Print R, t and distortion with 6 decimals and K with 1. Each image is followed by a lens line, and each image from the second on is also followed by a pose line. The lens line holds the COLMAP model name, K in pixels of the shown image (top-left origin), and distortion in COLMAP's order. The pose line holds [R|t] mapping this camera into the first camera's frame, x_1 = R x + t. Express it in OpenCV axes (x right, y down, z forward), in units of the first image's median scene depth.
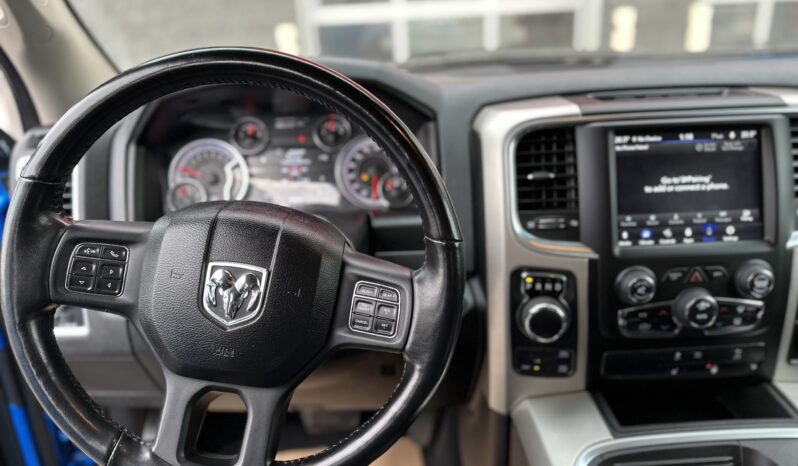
lens RADIAL K [[545.6, 0, 399.0], [0, 545.6, 233.0], [0, 0, 1]] dist [-0.000790, -0.000940]
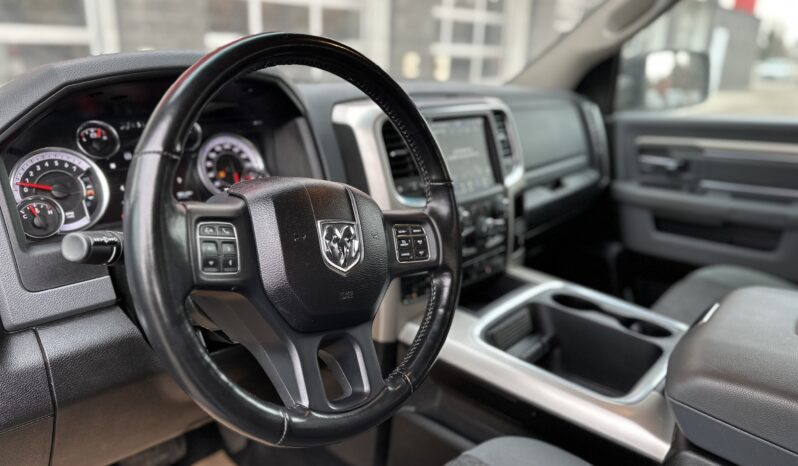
lens RADIAL K [[545.6, 0, 399.0], [0, 545.6, 233.0], [0, 0, 1]] dist [-0.000790, -0.000940]
pose [[0.706131, -0.156377, 0.690597, -0.725007], [0.186503, 0.981944, 0.031651, 0.049091], [-0.683078, 0.106449, 0.722547, 0.026420]]
